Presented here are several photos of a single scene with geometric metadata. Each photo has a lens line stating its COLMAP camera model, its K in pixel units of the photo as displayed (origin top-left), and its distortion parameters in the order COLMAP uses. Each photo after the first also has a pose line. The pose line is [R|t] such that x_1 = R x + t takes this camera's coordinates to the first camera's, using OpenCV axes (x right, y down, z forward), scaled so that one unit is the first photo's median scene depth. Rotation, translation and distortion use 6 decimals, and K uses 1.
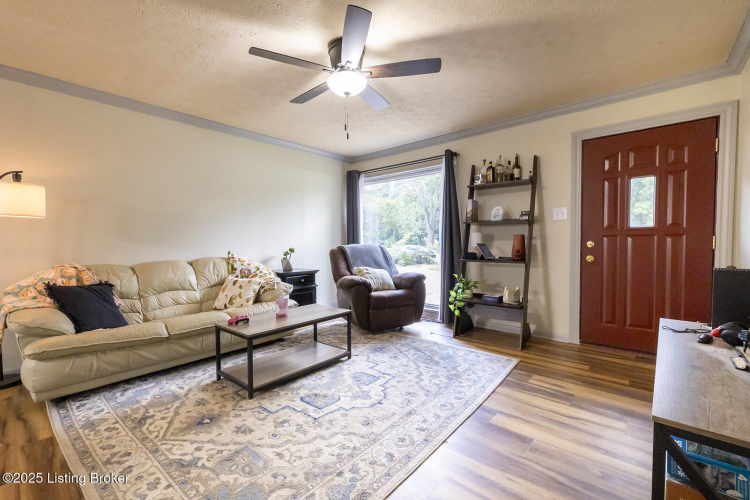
lens RADIAL K [[324.5, 0, 367.7], [0, 324.5, 250.6], [0, 0, 1]] dist [0.002809, 0.000179]
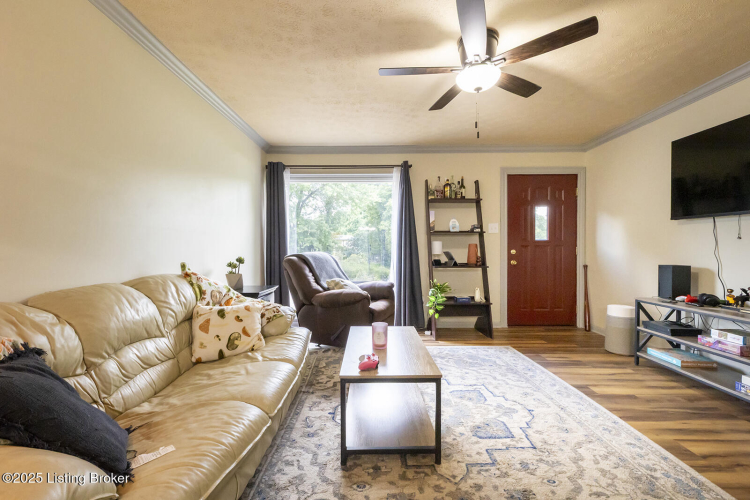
lens RADIAL K [[325.1, 0, 374.7], [0, 325.1, 252.3], [0, 0, 1]] dist [0.002501, 0.000150]
pose [[0.752409, -0.000026, 0.658696, -0.742782], [0.014913, 0.999744, -0.016996, -0.003794], [-0.658527, 0.022611, 0.752217, 0.419516]]
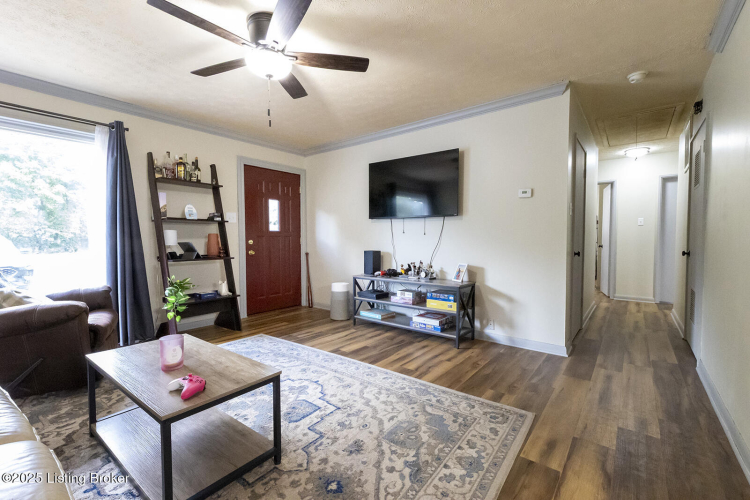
lens RADIAL K [[325.1, 0, 374.7], [0, 325.1, 252.3], [0, 0, 1]] dist [0.002501, 0.000150]
pose [[-0.053076, -0.034983, 0.997977, -0.828226], [0.029328, 0.998900, 0.036575, -0.013160], [-0.998160, 0.031210, -0.051992, 0.638488]]
